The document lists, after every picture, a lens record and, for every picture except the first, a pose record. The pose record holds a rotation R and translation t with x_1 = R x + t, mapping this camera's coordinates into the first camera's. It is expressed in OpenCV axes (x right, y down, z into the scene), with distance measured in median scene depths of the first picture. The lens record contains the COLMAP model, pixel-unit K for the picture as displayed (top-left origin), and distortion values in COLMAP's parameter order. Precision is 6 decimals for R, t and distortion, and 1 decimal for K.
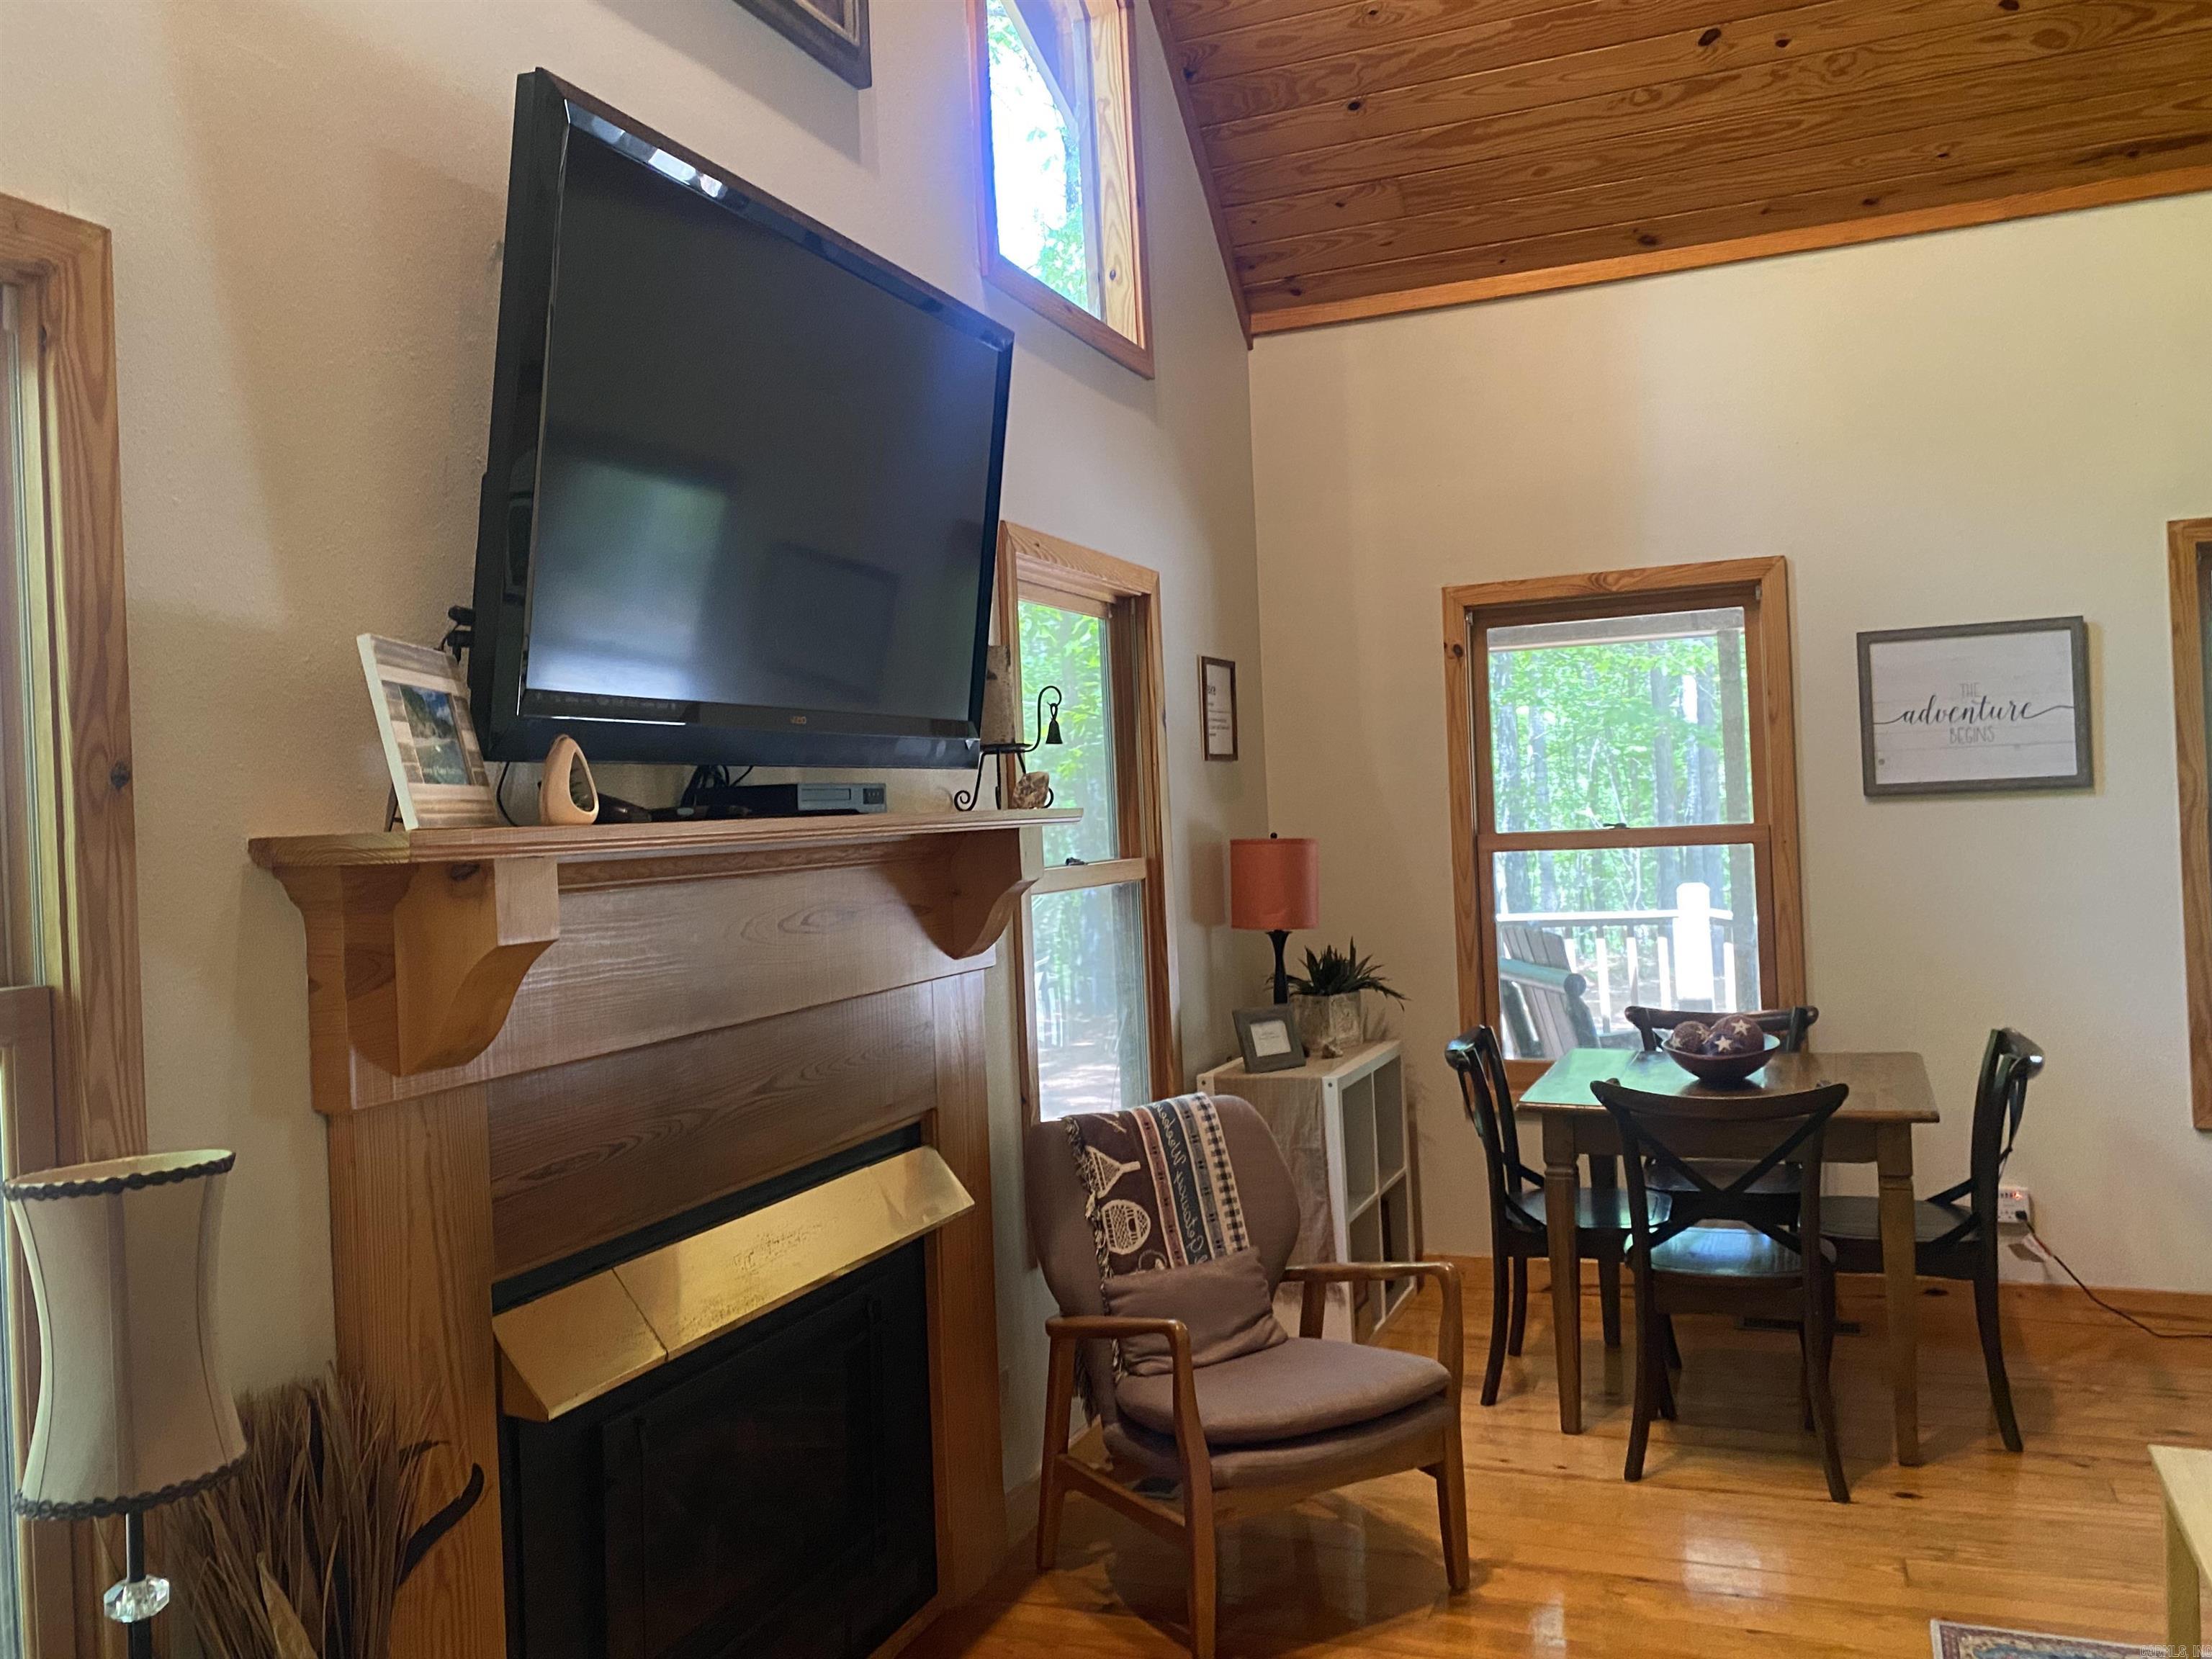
lens RADIAL K [[1751.8, 0, 1112.9], [0, 1751.8, 817.1], [0, 0, 1]] dist [0.013226, -0.000625]
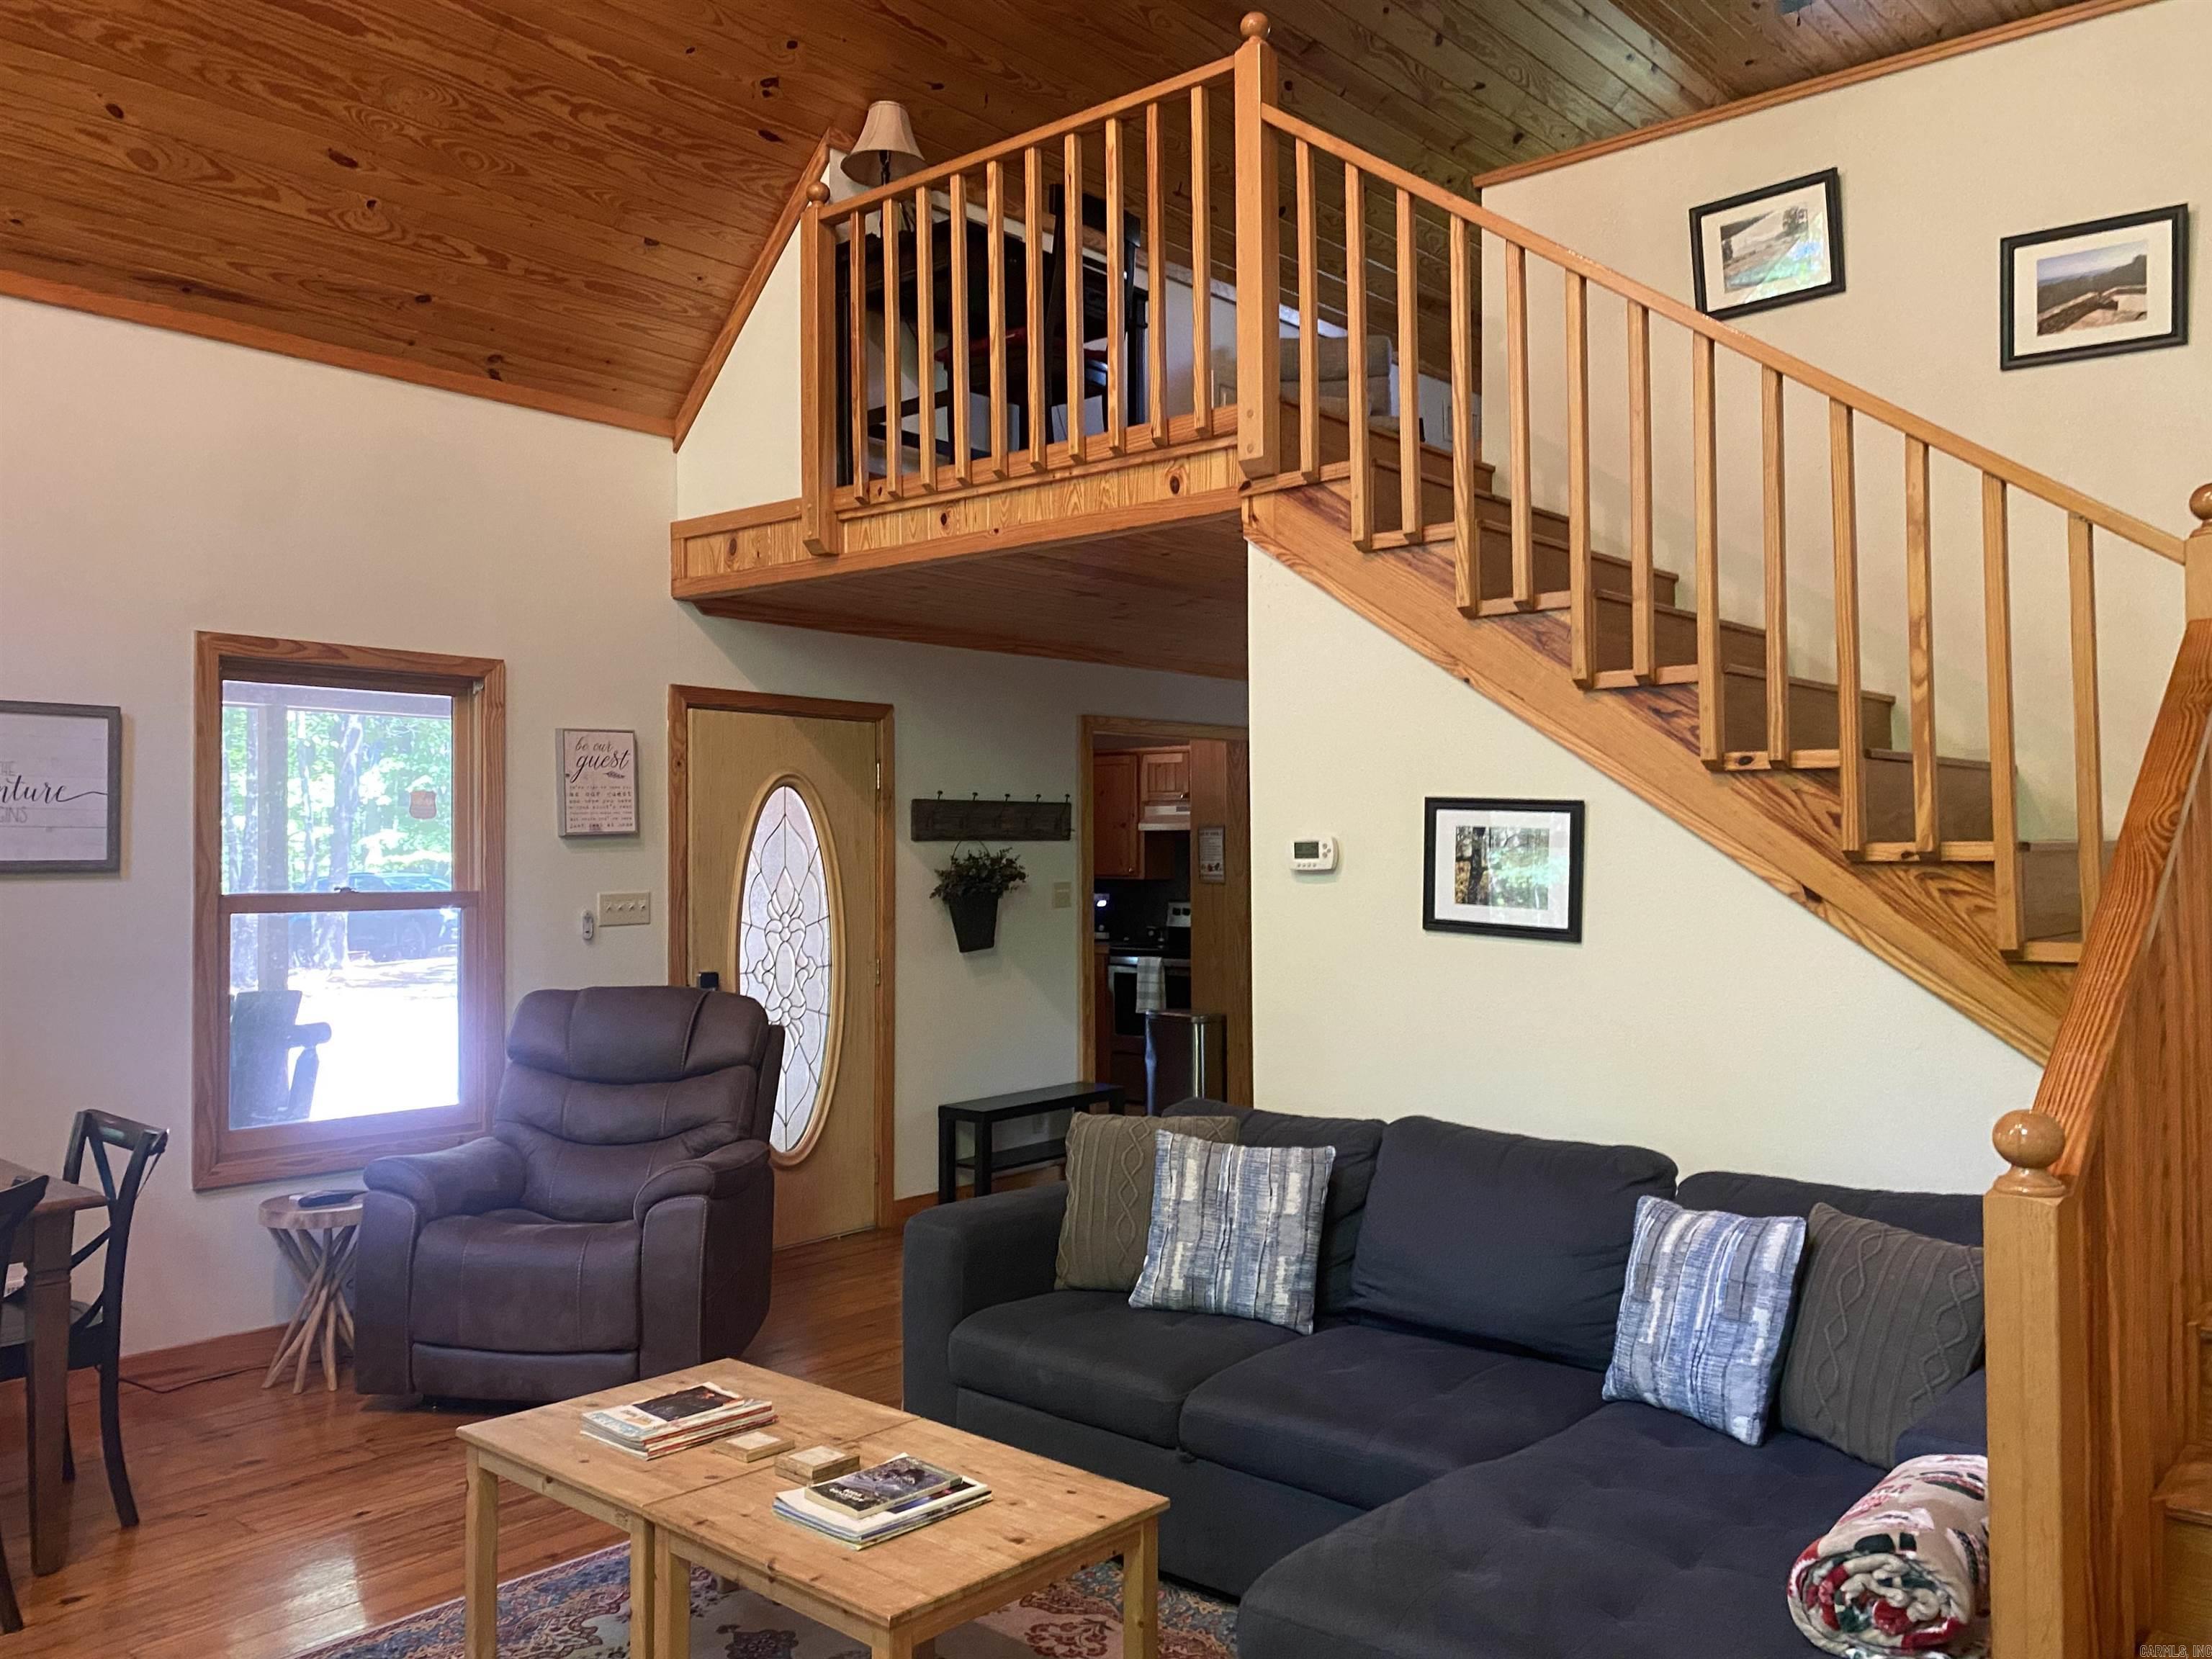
lens RADIAL K [[1751.8, 0, 1112.9], [0, 1751.8, 817.1], [0, 0, 1]] dist [0.013226, -0.000625]
pose [[0.332793, 0.061958, 0.940962, -0.235052], [-0.010586, 0.998022, -0.061971, 0.008850], [-0.942940, 0.010663, 0.332791, 0.107272]]
